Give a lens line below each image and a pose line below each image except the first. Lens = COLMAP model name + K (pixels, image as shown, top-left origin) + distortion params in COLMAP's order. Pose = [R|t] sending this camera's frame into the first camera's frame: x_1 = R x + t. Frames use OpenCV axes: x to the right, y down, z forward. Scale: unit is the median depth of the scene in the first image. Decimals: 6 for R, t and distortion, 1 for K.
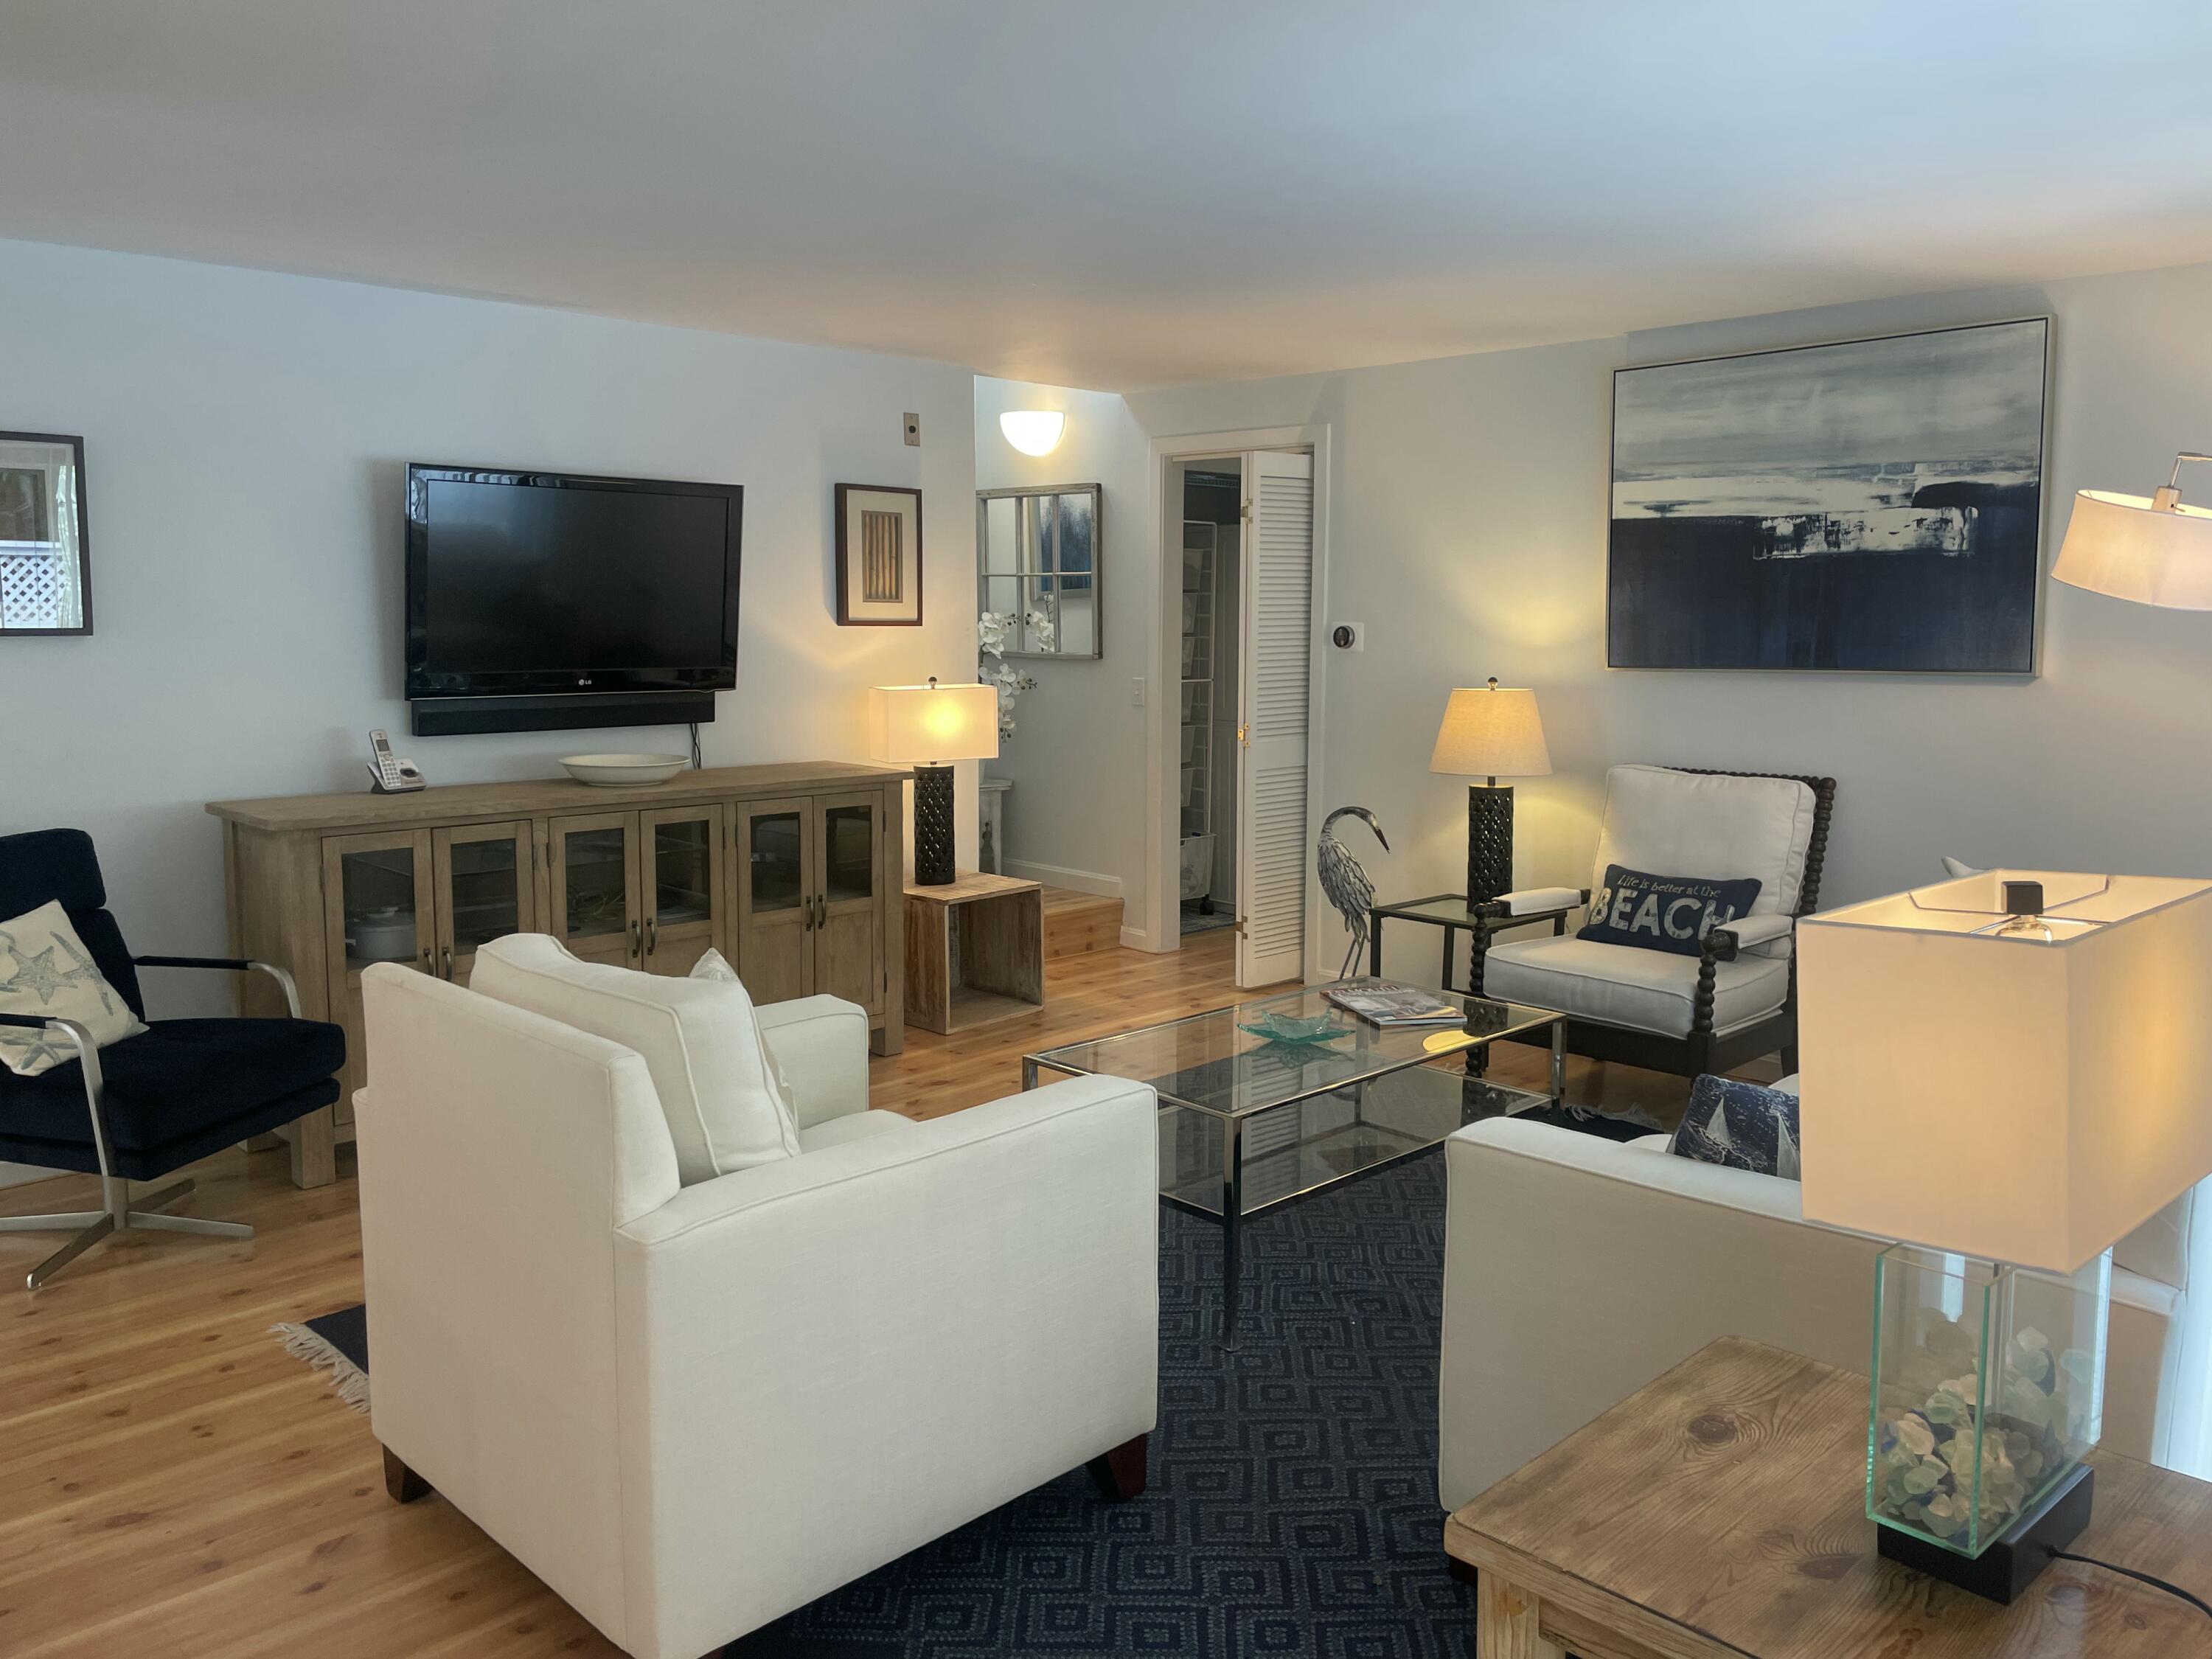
lens RADIAL K [[1682.2, 0, 1095.6], [0, 1682.2, 802.4], [0, 0, 1]] dist [0.091741, -0.135358]
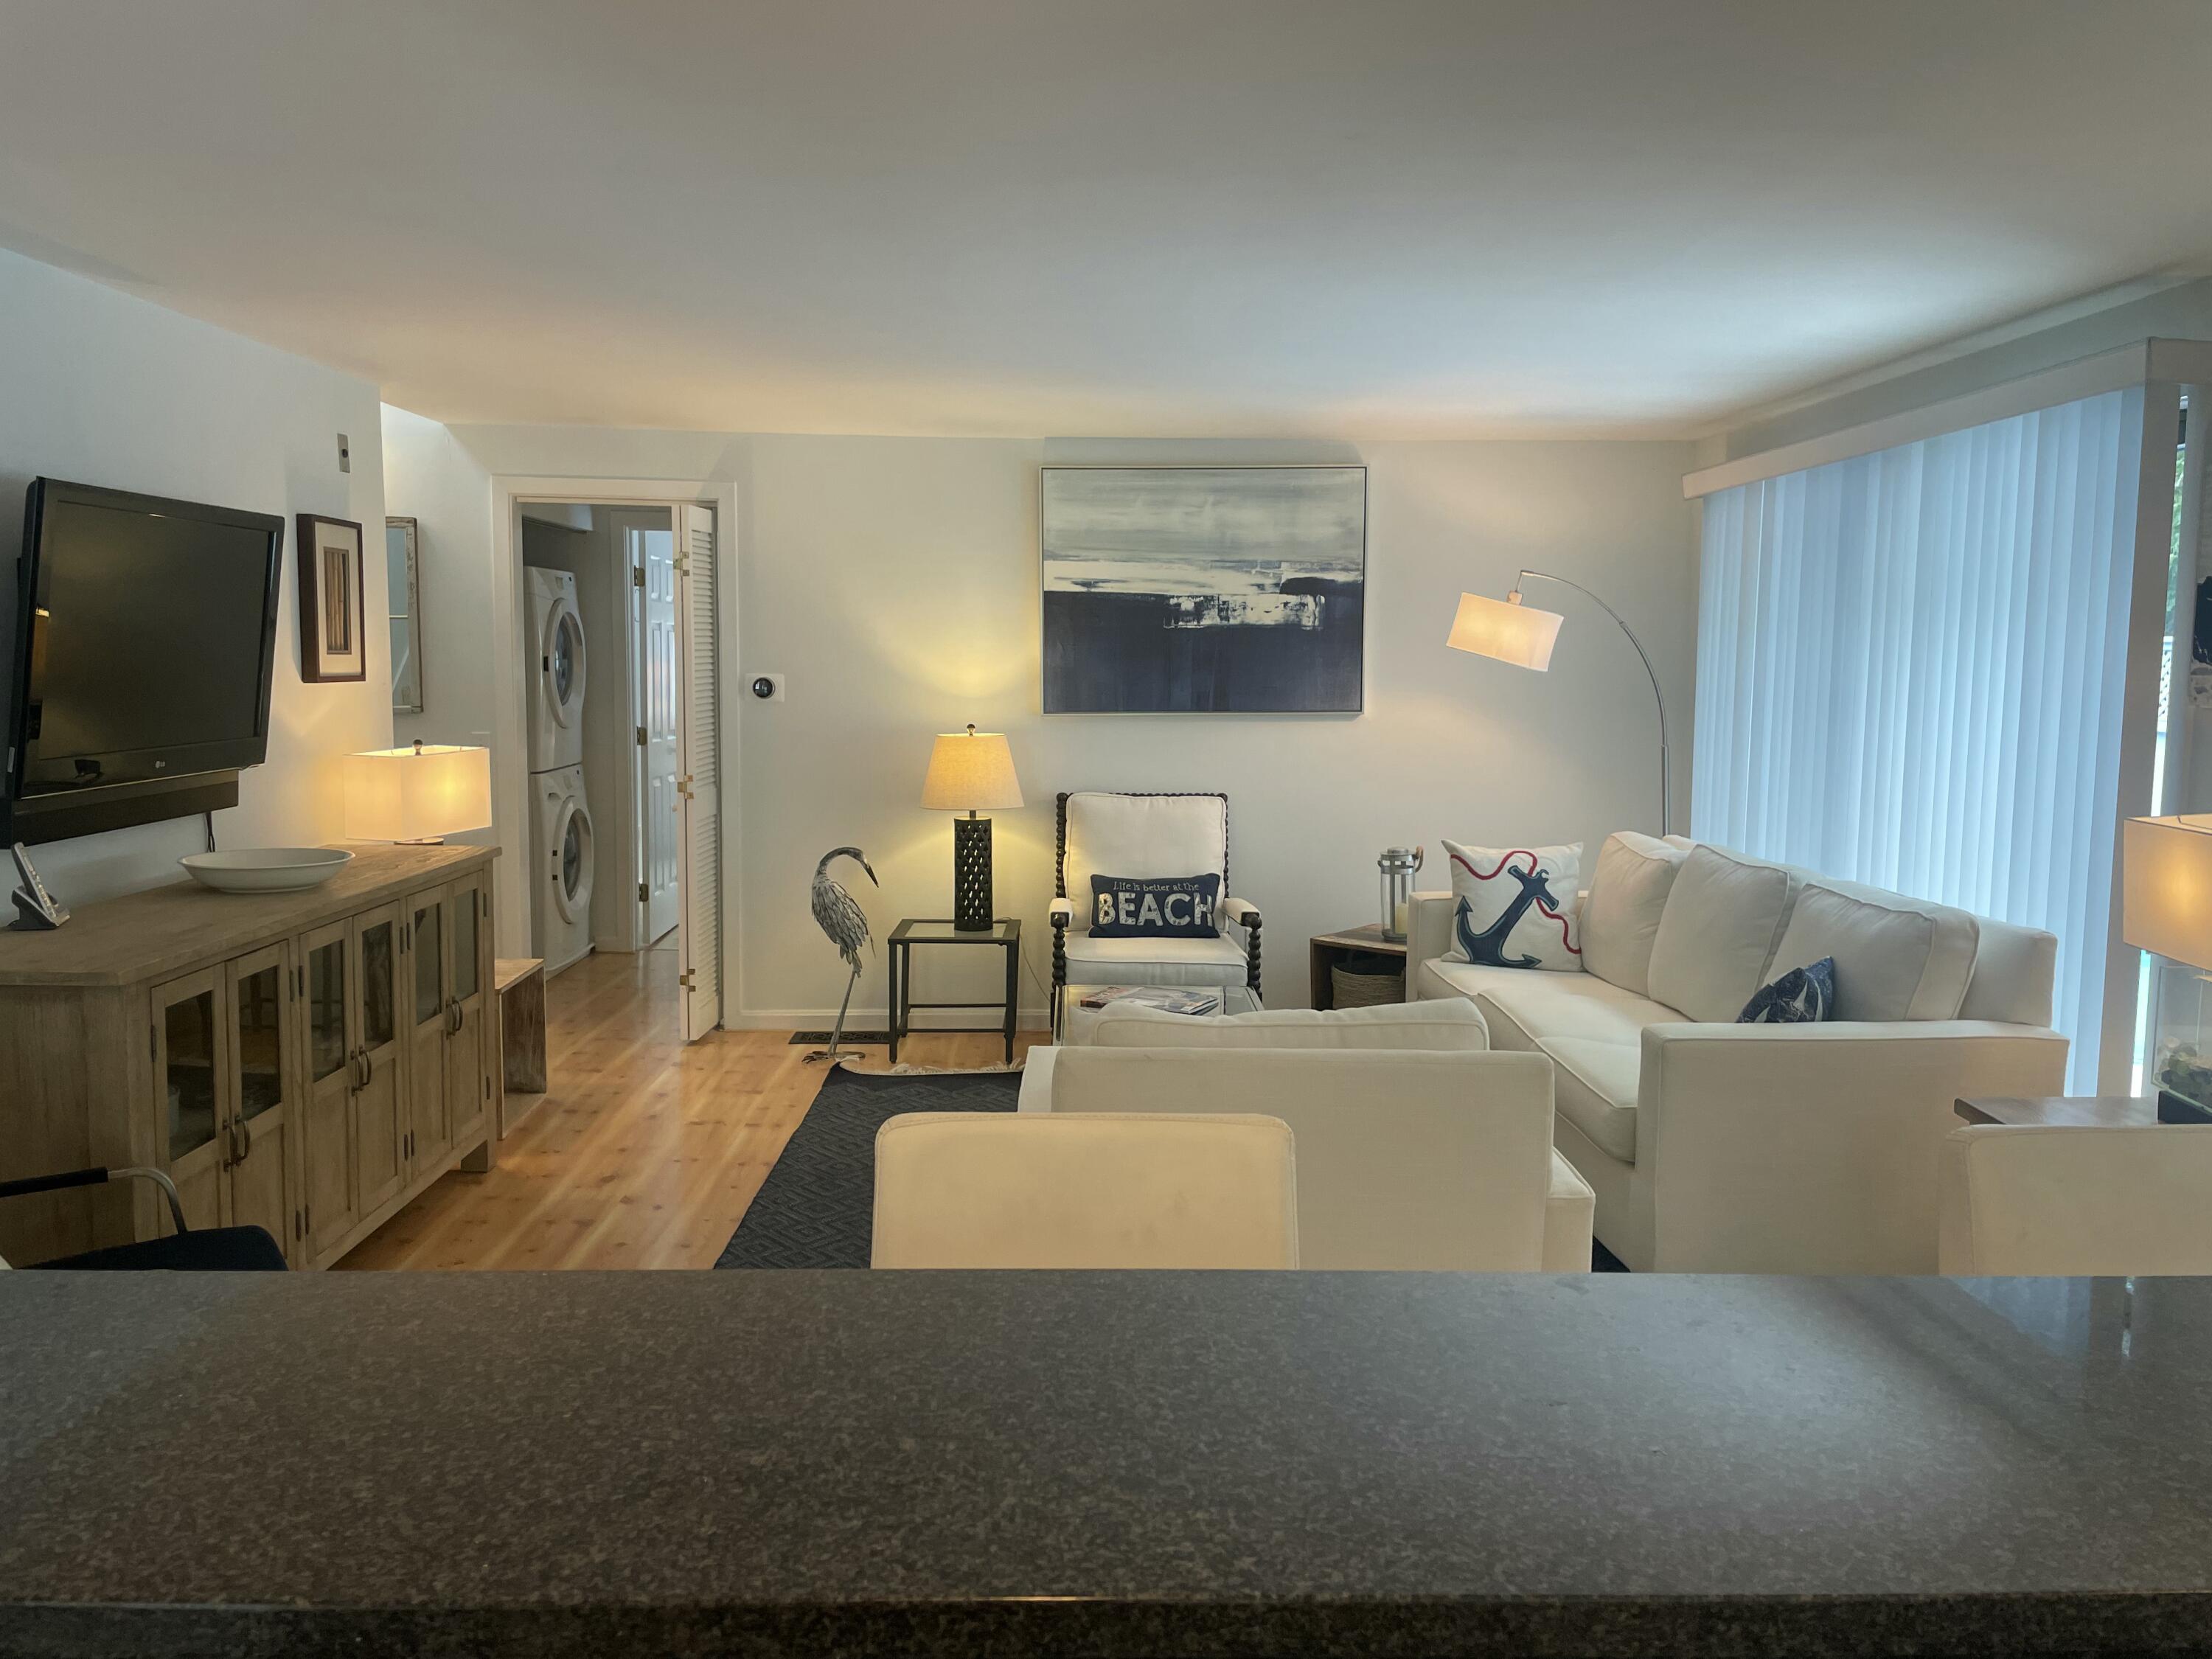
lens RADIAL K [[1696.8, 0, 1098.9], [0, 1696.8, 815.4], [0, 0, 1]] dist [0.096358, -0.135459]
pose [[0.684986, -0.068303, 0.725348, -0.597756], [0.075733, 0.996878, 0.022353, -0.034260], [-0.724609, 0.039622, 0.688020, 0.158961]]
